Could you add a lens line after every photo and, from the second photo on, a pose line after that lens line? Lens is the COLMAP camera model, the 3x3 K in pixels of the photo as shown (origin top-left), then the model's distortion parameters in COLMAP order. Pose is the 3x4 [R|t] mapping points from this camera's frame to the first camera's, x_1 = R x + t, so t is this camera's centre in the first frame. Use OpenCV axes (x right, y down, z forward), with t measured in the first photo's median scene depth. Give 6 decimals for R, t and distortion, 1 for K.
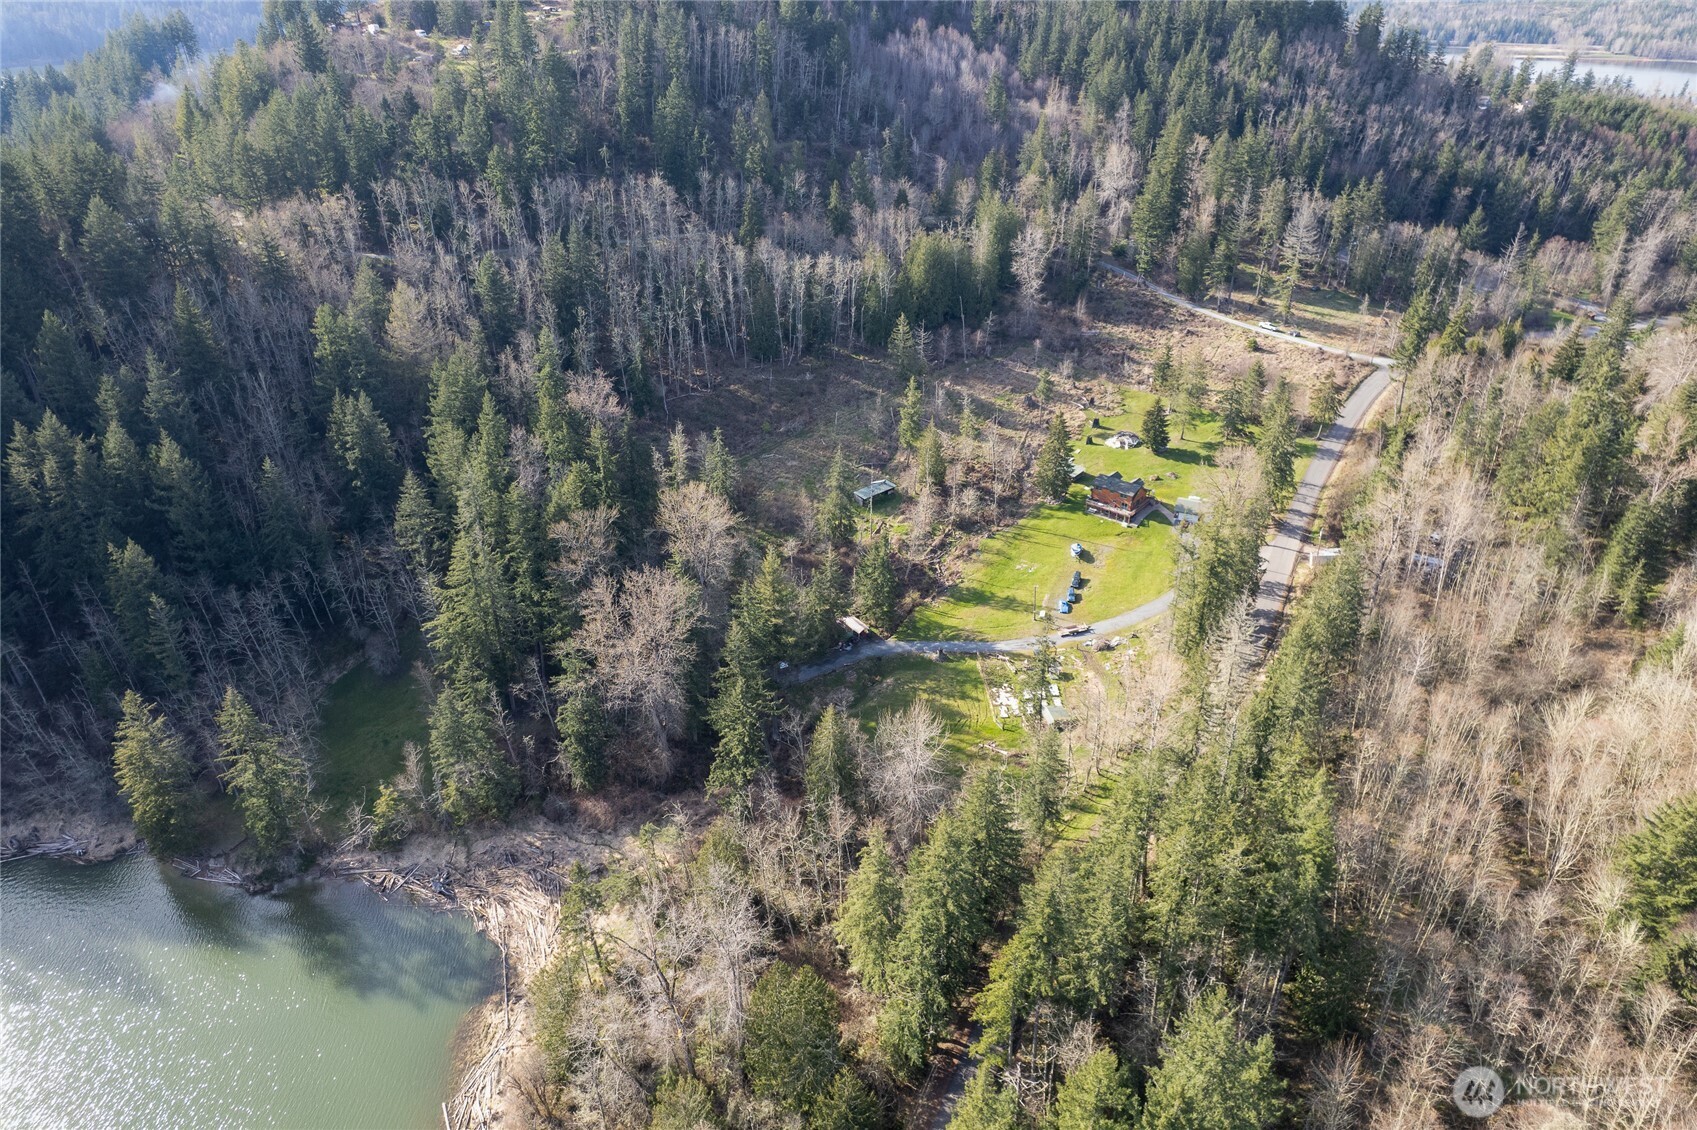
lens RADIAL K [[1090.7, 0, 862.5], [0, 1090.7, 568.9], [0, 0, 1]] dist [-0.078292, 0.071298]
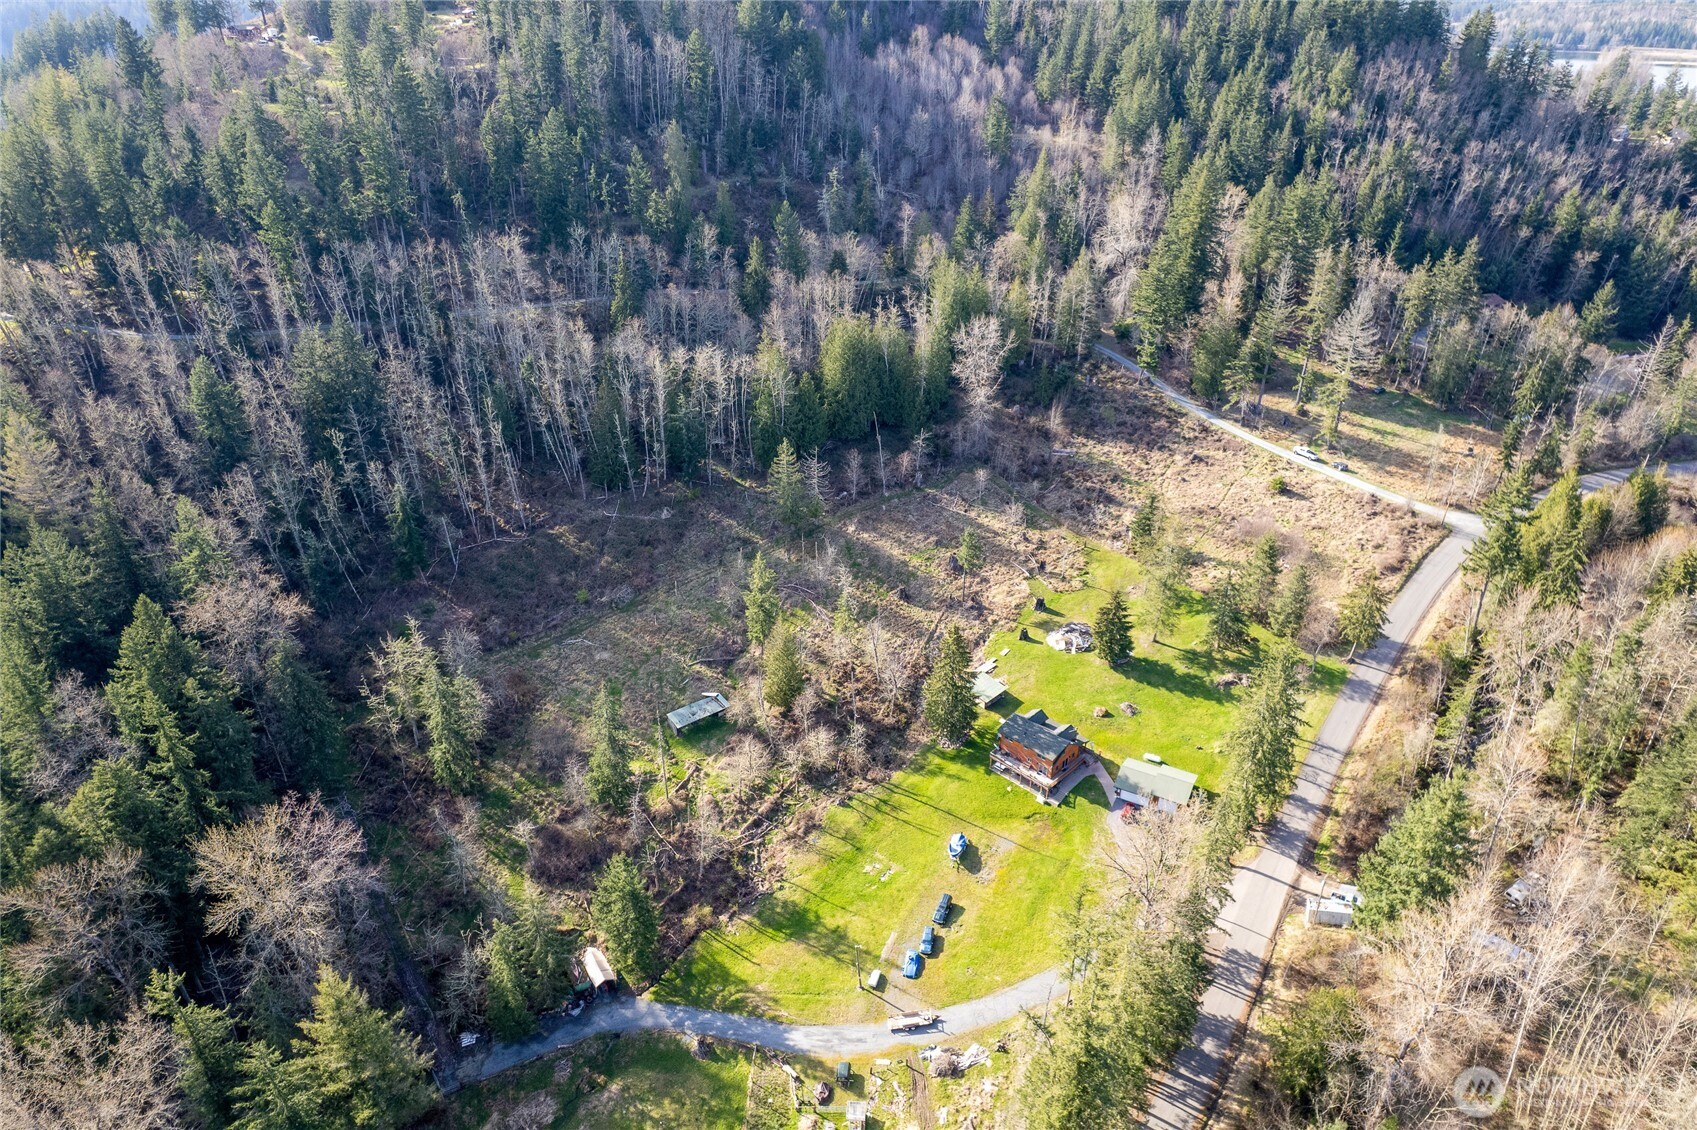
lens RADIAL K [[1090.7, 0, 858.8], [0, 1090.7, 575.3], [0, 0, 1]] dist [-0.078292, 0.071298]
pose [[0.996515, 0.044166, -0.070762, 0.121827], [-0.043603, 0.999004, 0.009476, -0.129825], [0.071110, -0.006358, 0.997448, 0.228146]]
